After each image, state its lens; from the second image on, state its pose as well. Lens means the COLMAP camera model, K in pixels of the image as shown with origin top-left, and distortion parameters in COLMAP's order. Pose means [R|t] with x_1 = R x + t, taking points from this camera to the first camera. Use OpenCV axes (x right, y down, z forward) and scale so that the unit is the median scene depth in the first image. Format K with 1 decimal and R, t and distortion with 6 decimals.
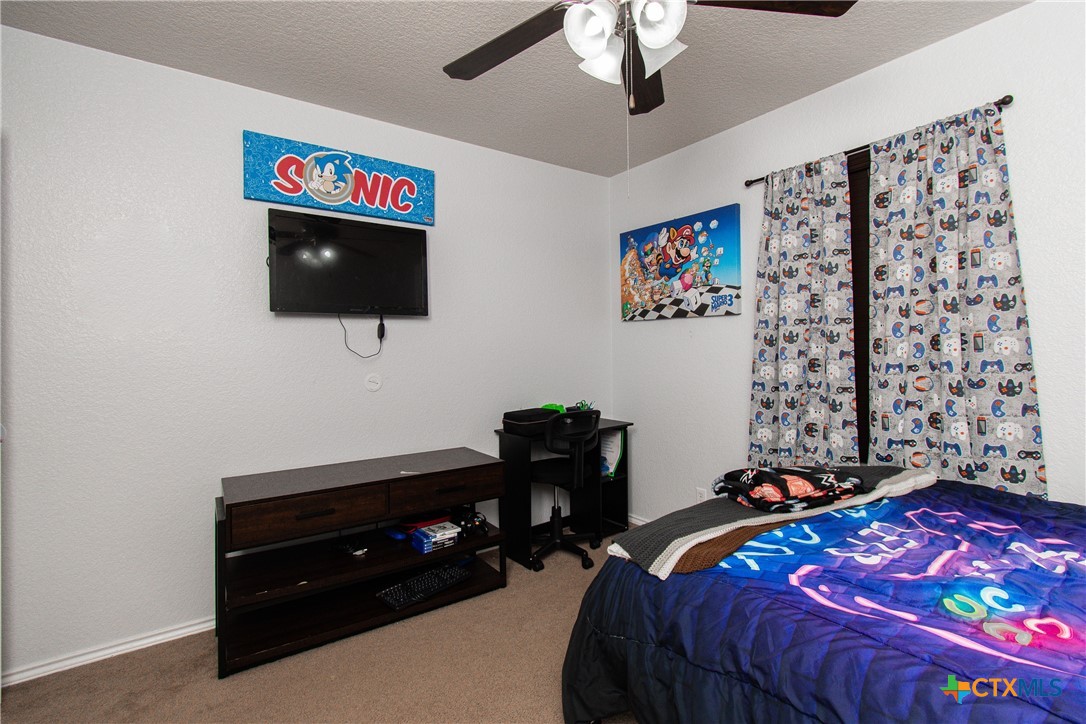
lens RADIAL K [[495.8, 0, 547.2], [0, 495.8, 355.3], [0, 0, 1]] dist [-0.000251, -0.001180]
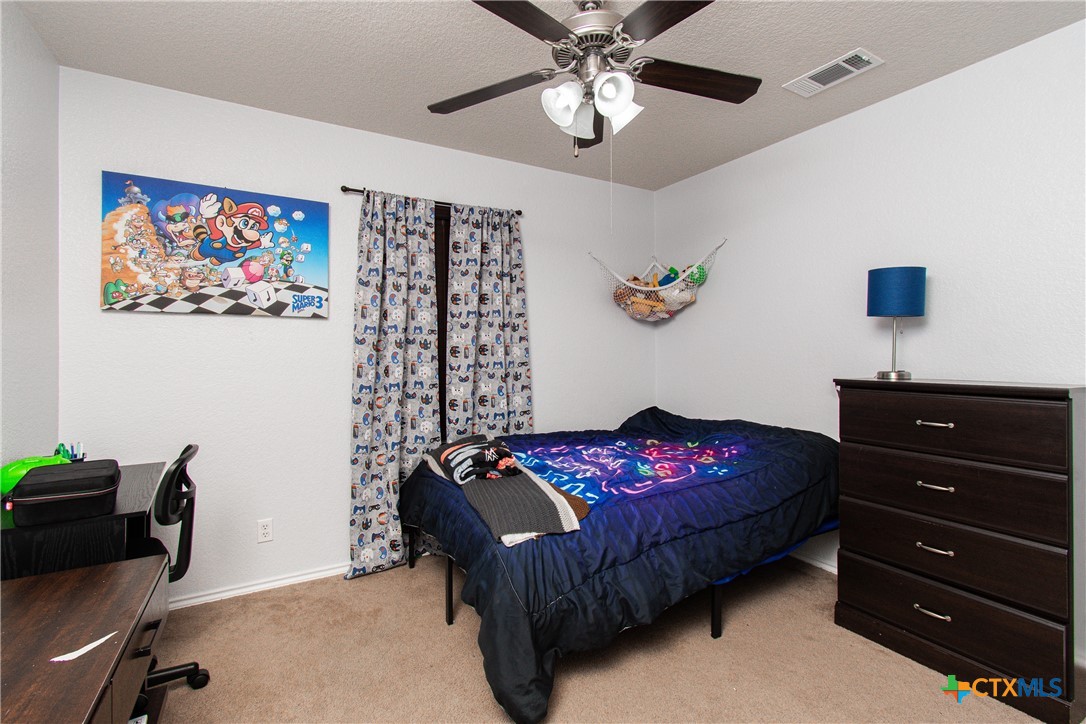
lens RADIAL K [[495.8, 0, 546.6], [0, 495.8, 358.1], [0, 0, 1]] dist [-0.000251, -0.001180]
pose [[0.096822, 0.002325, 0.995299, -0.495861], [0.019202, 0.999807, -0.004204, 0.006944], [-0.995116, 0.019519, 0.096758, 0.449918]]
